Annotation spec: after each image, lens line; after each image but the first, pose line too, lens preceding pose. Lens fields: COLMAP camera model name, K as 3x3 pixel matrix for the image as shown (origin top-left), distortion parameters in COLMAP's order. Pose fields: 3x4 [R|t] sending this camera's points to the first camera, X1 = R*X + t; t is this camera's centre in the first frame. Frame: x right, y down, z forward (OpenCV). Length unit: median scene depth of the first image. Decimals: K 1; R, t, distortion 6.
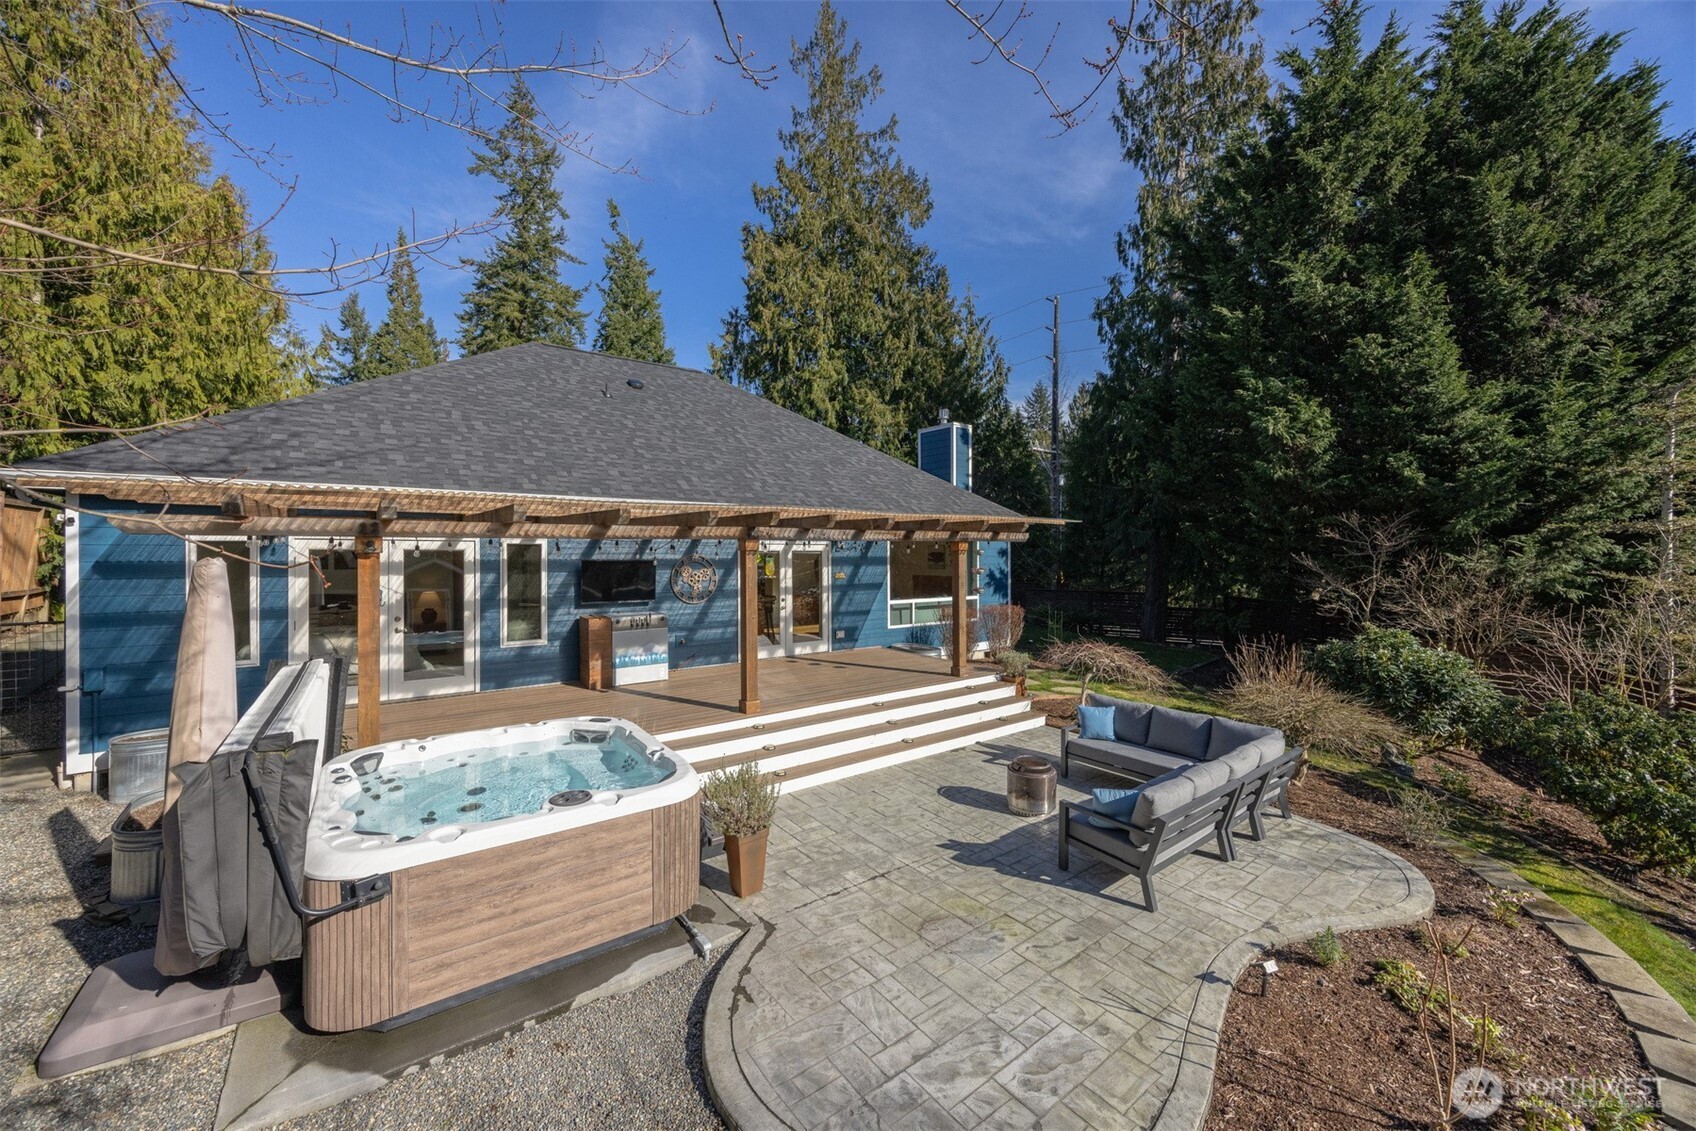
lens RADIAL K [[632.5, 0, 848.0], [0, 632.5, 565.5], [0, 0, 1]] dist [-0.000271, -0.000009]
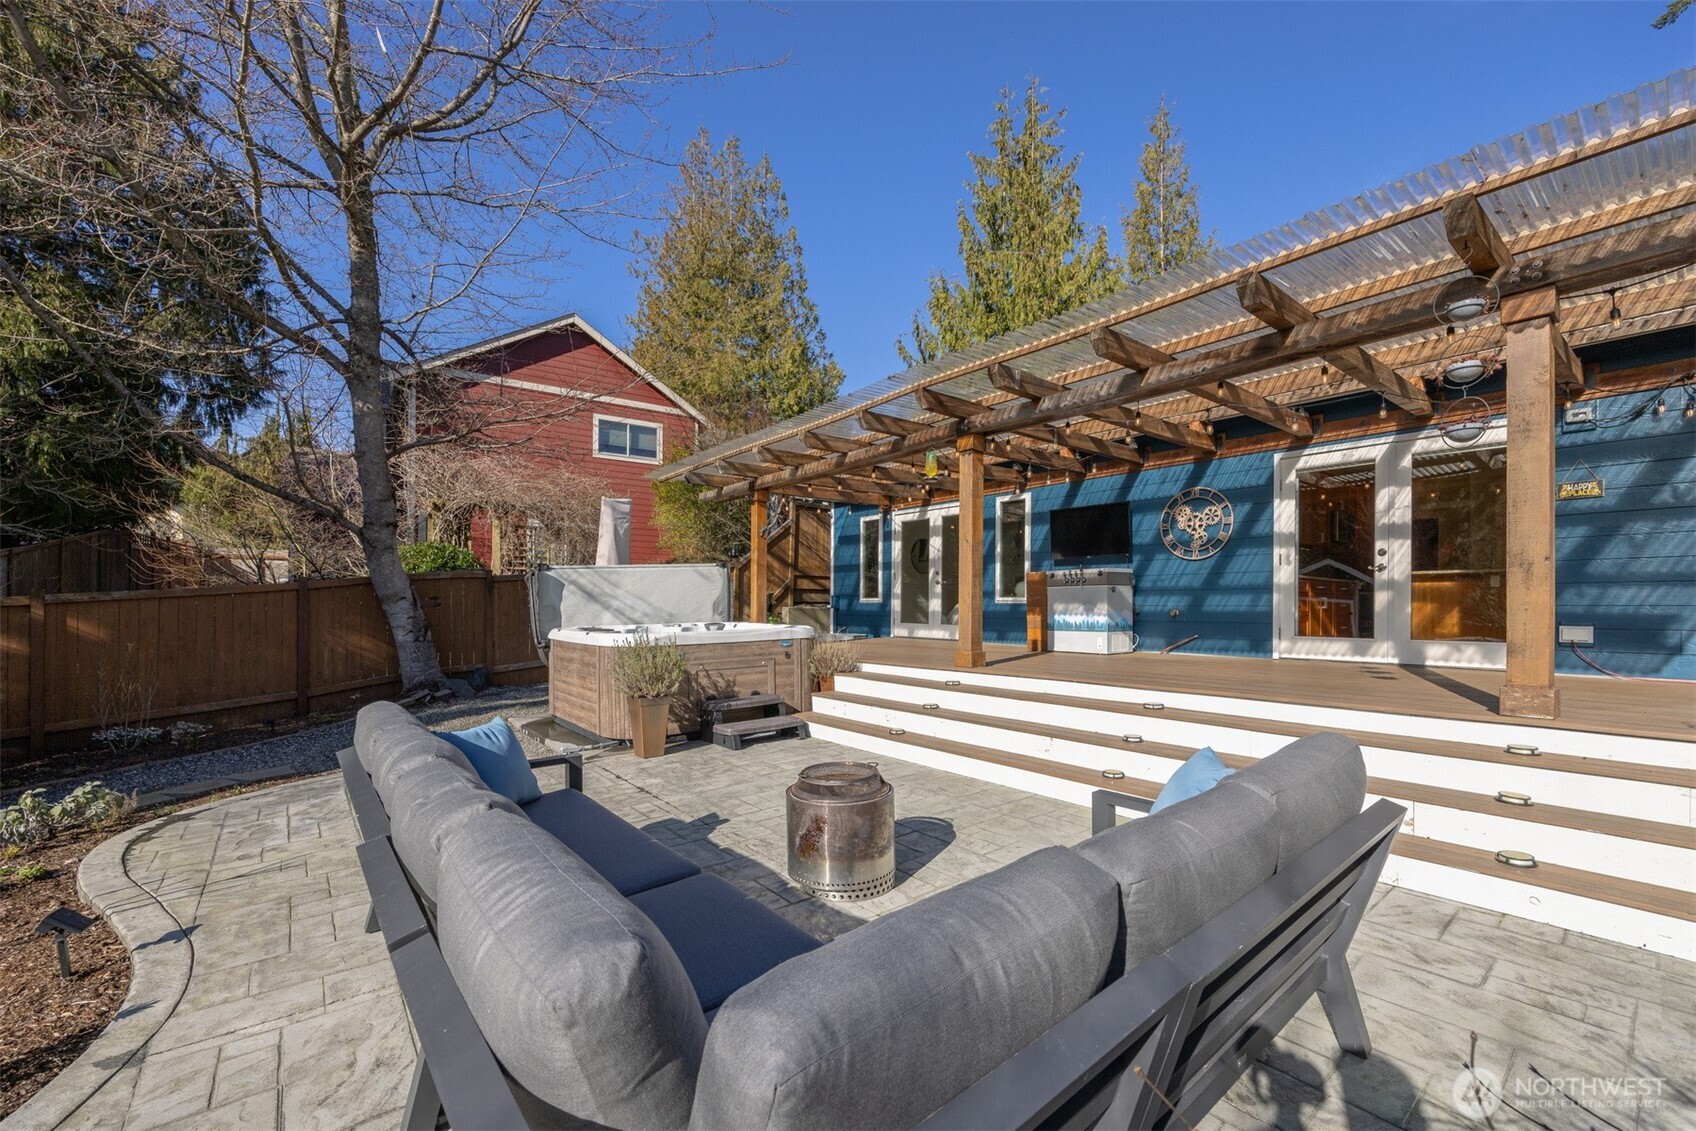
lens RADIAL K [[675.4, 0, 848.6], [0, 675.4, 599.7], [0, 0, 1]] dist [-0.000105, -0.000008]
pose [[0.050616, -0.004688, -0.998707, 0.527223], [-0.019544, 0.999793, -0.005684, 0.132059], [0.998527, 0.019806, 0.050514, 0.673513]]
